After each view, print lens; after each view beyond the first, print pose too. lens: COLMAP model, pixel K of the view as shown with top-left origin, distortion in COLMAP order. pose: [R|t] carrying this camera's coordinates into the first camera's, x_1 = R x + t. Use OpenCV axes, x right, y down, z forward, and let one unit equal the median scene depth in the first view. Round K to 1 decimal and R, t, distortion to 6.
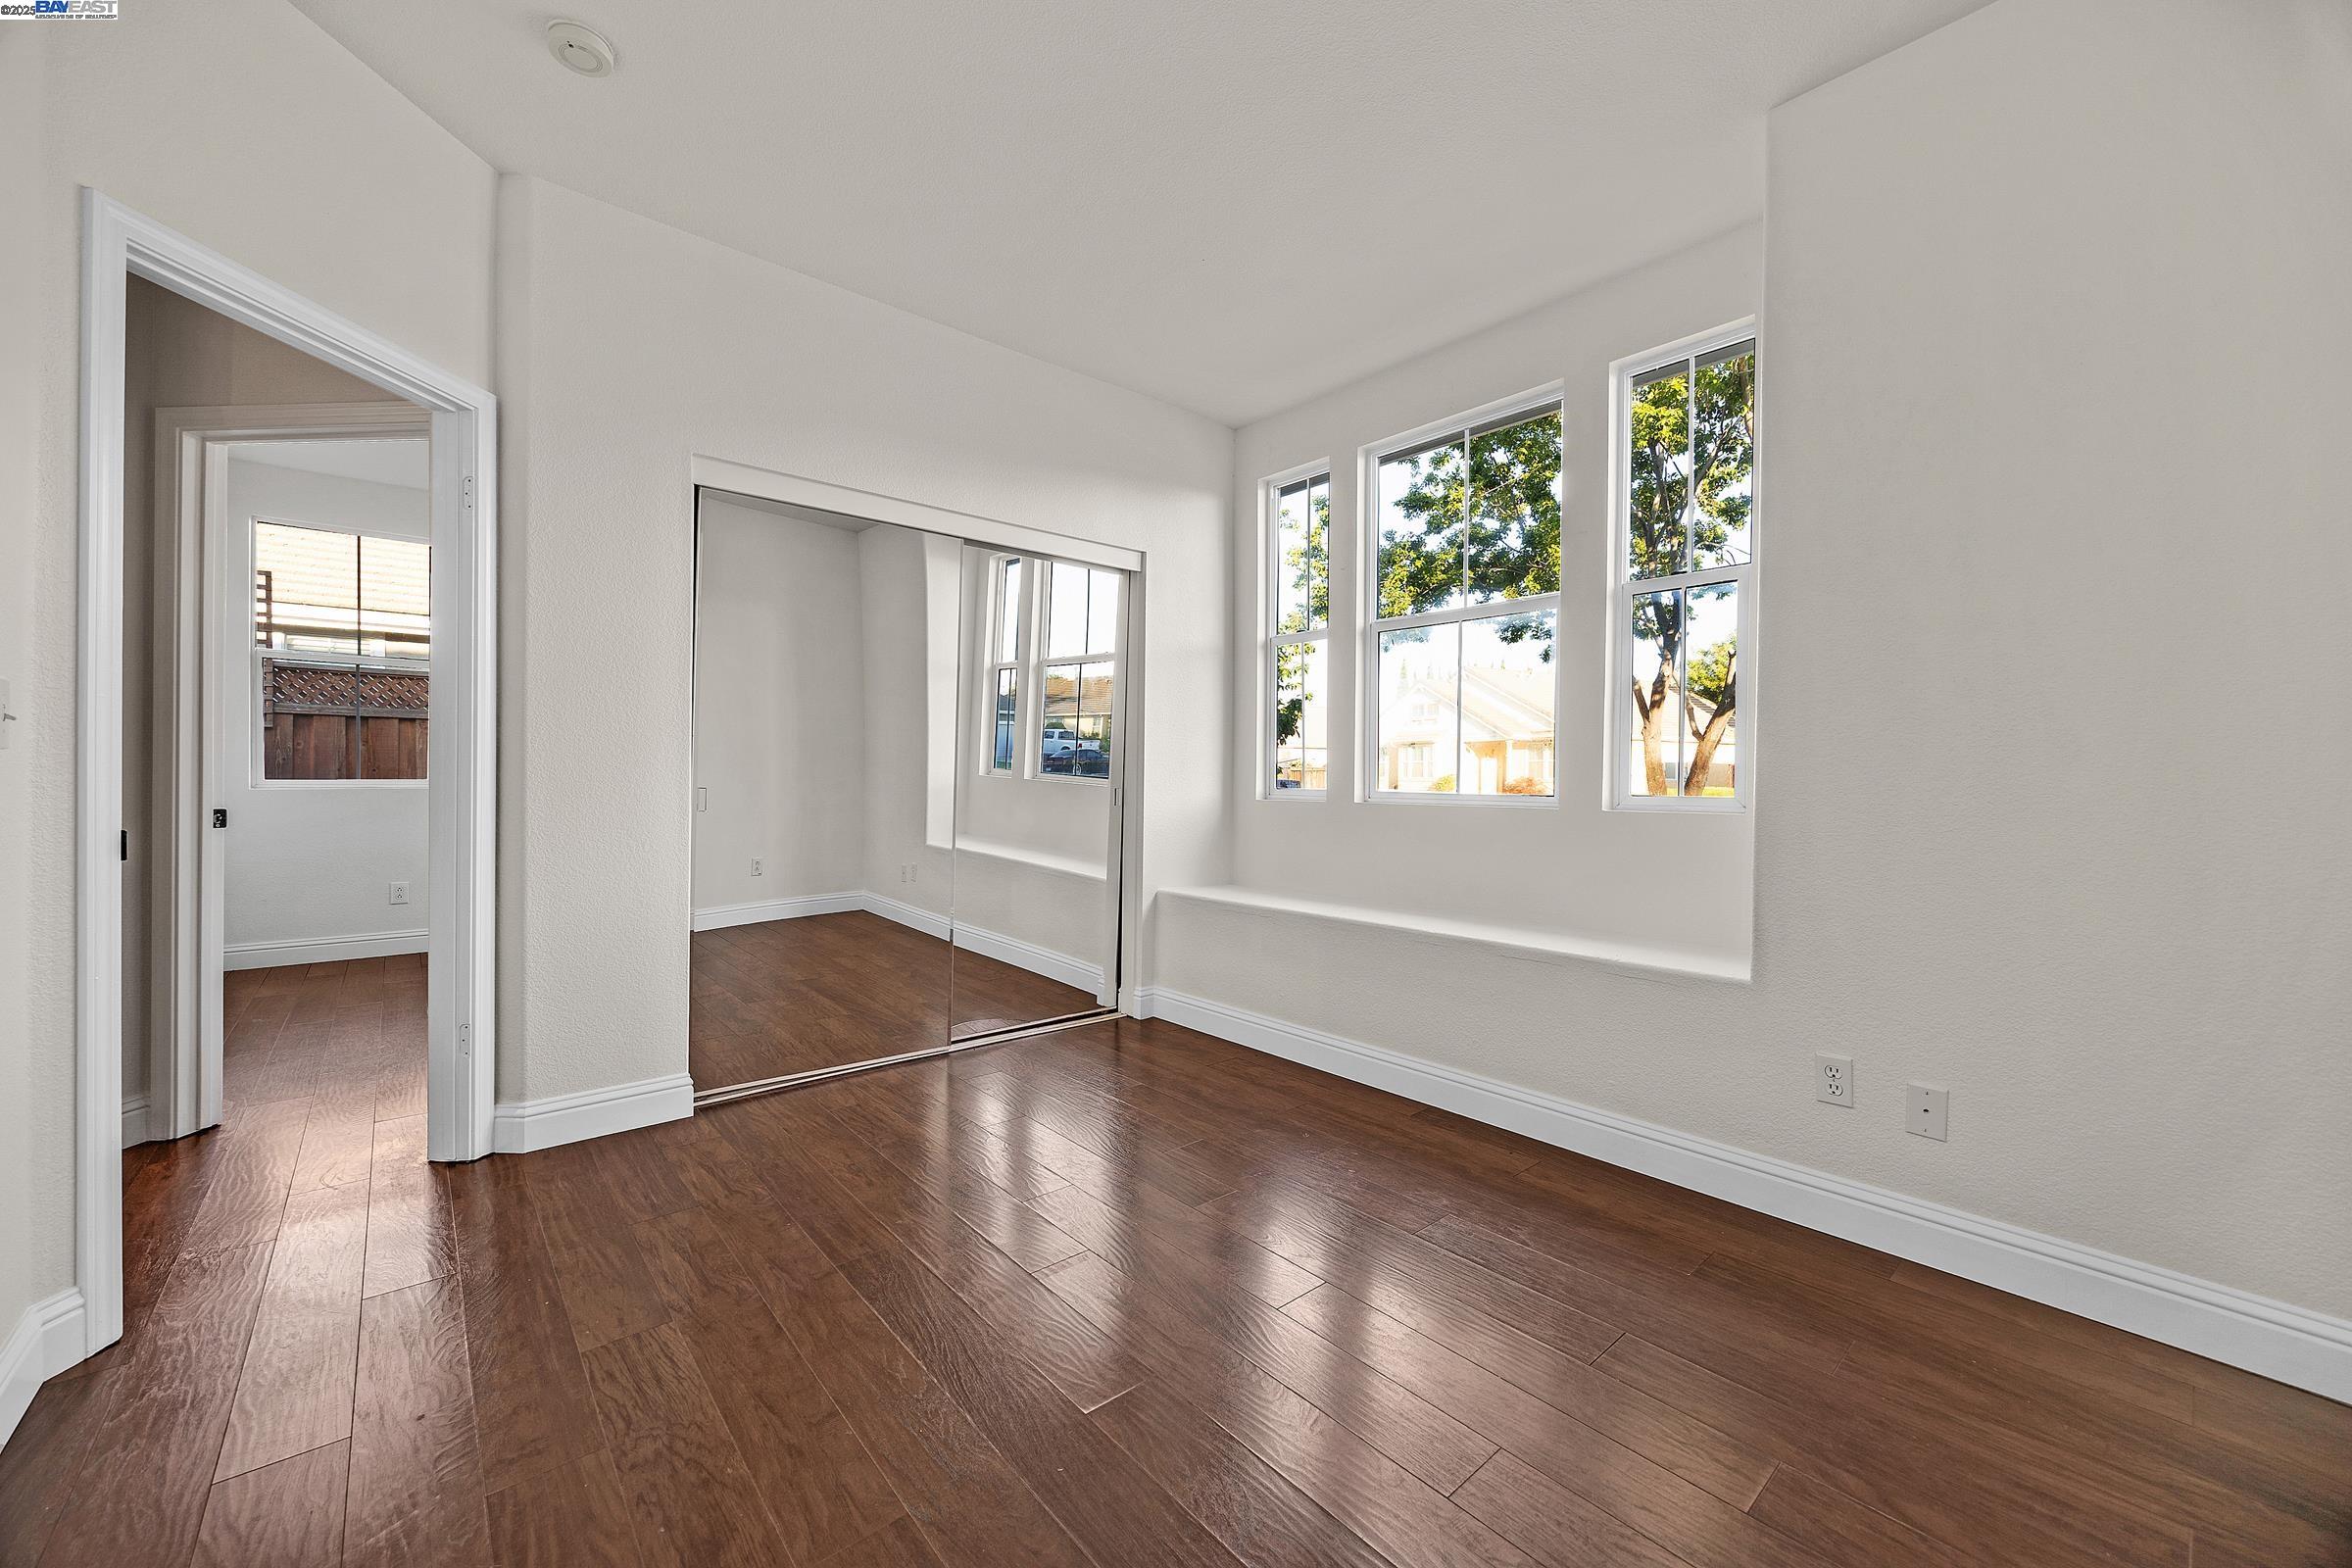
lens RADIAL K [[875.3, 0, 1176.0], [0, 875.3, 784.0], [0, 0, 1]] dist [0.002292, 0.000097]
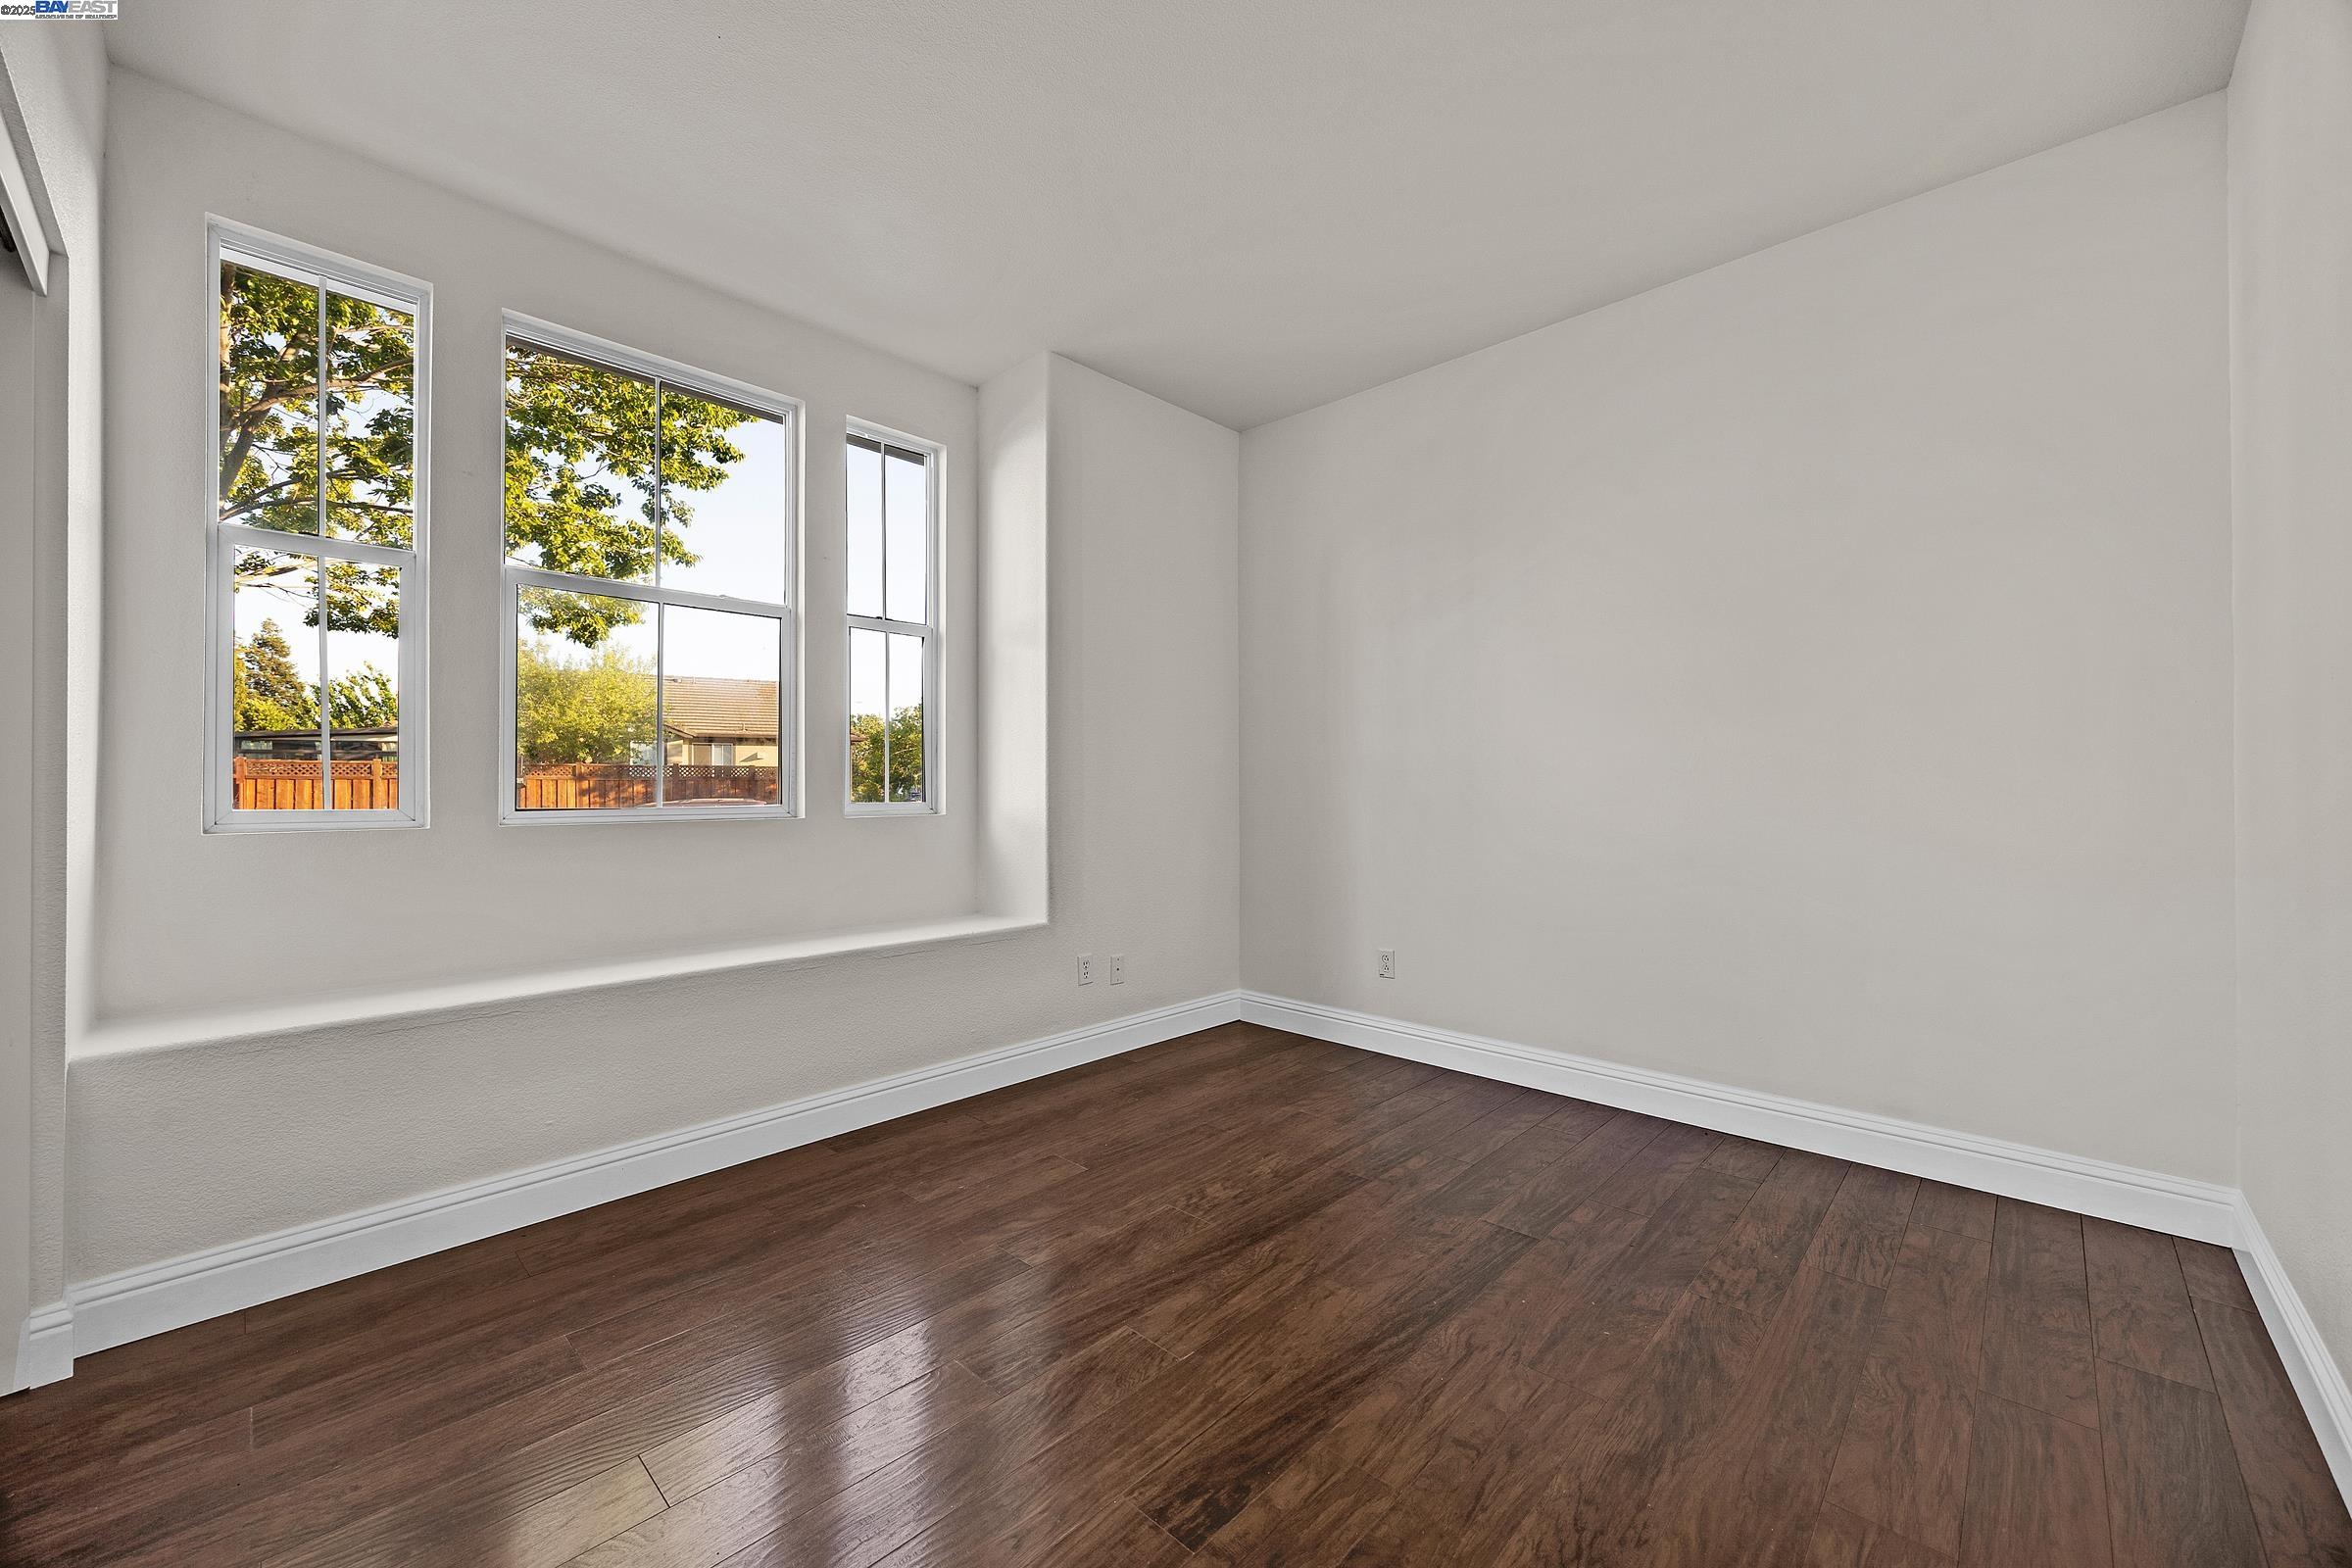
lens RADIAL K [[901.7, 0, 1176.0], [0, 901.7, 784.0], [0, 0, 1]] dist [0.000822, 0.000106]
pose [[-0.084981, 0.001028, 0.996382, -0.795731], [0.004626, 0.999989, -0.000638, -0.007159], [-0.996372, 0.004555, -0.084984, 0.814186]]
